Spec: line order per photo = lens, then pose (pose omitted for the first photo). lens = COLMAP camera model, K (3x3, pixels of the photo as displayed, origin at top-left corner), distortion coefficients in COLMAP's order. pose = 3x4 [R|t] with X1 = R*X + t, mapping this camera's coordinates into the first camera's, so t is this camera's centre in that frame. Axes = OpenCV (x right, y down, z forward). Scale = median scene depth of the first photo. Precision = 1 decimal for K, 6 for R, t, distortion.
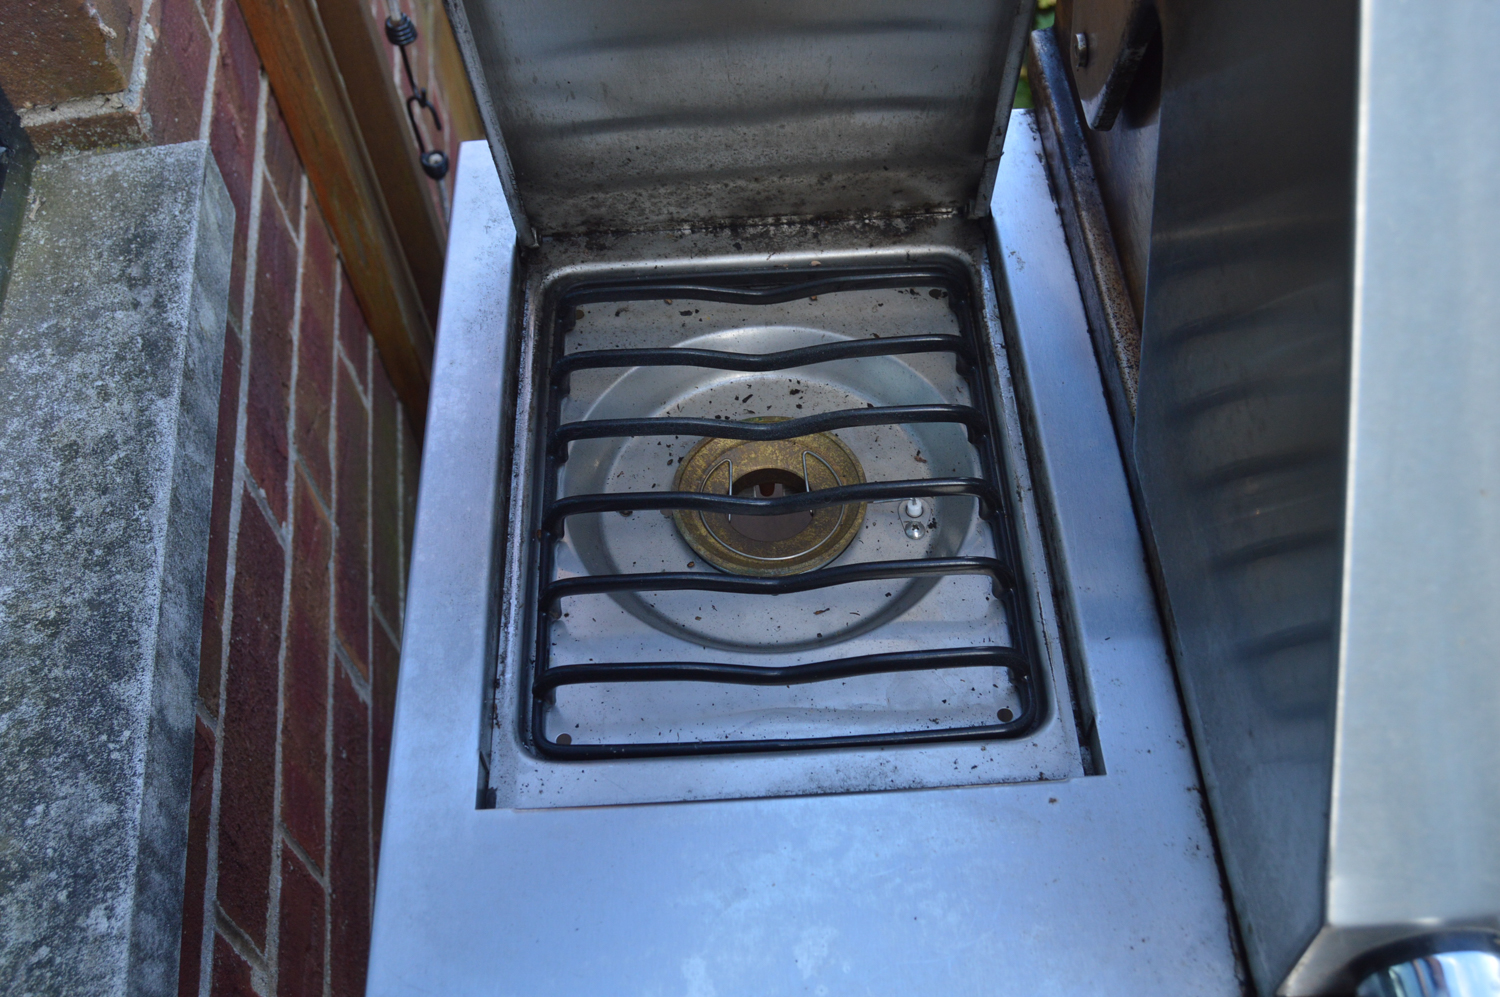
lens RADIAL K [[1504.0, 0, 745.5], [0, 1504.0, 496.5], [0, 0, 1]] dist [-0.067581, 0.000000]
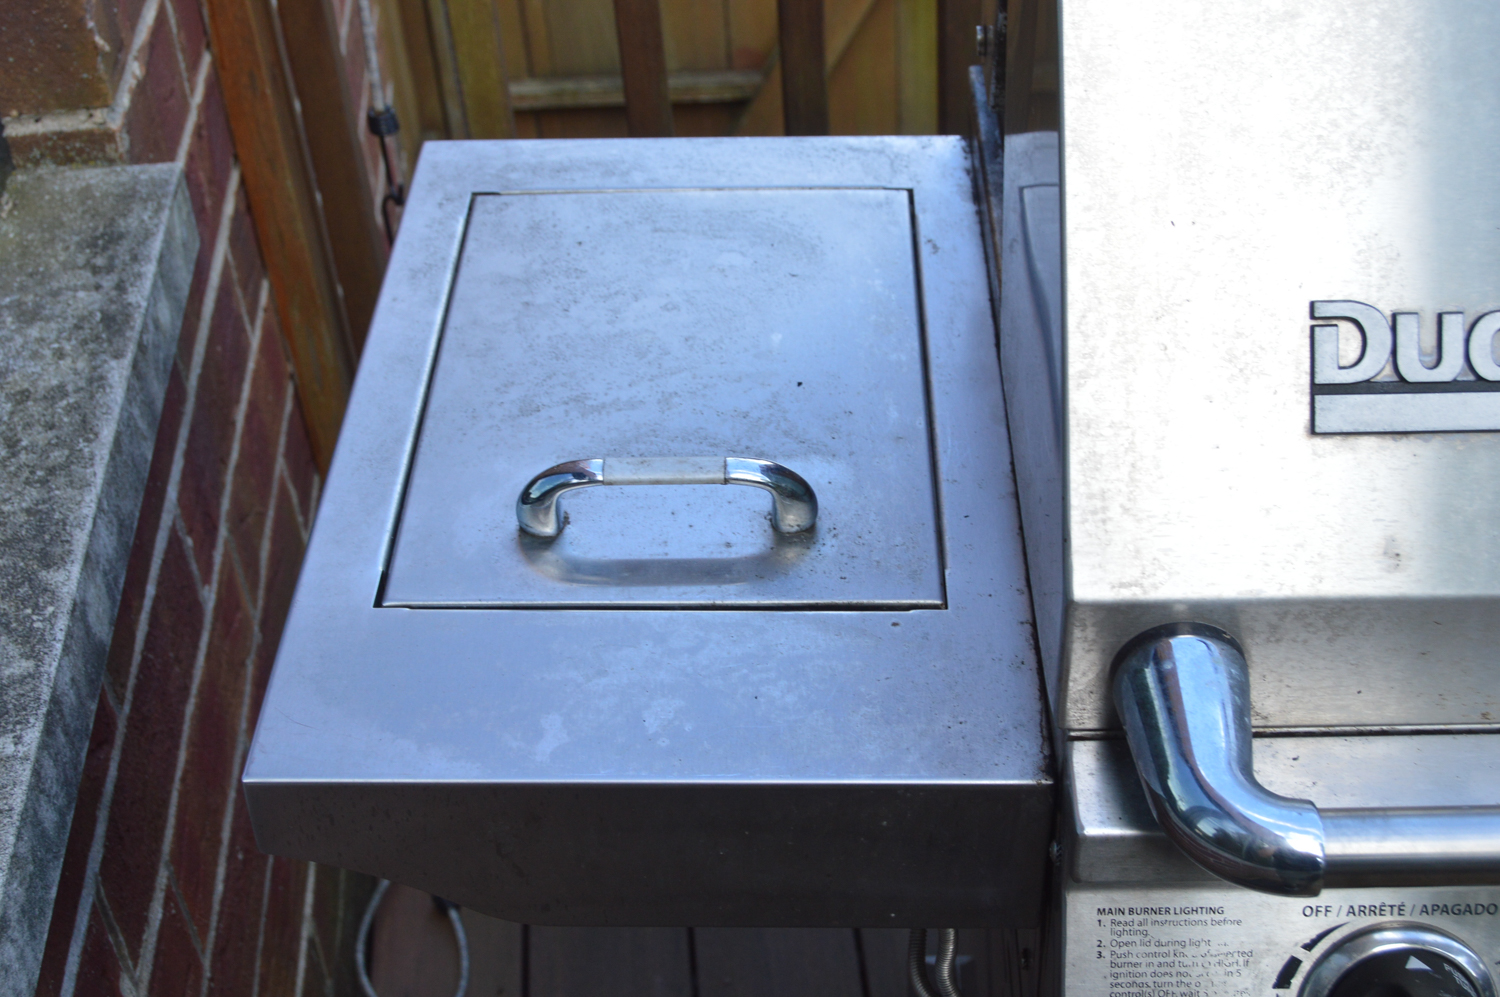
lens RADIAL K [[2052.6, 0, 750.2], [0, 2052.6, 500.2], [0, 0, 1]] dist [-0.052247, 0.000000]
pose [[0.997928, 0.049874, -0.040644, 0.115895], [-0.058055, 0.970320, -0.234750, 0.351954], [0.027730, 0.236624, 0.971206, -0.358193]]
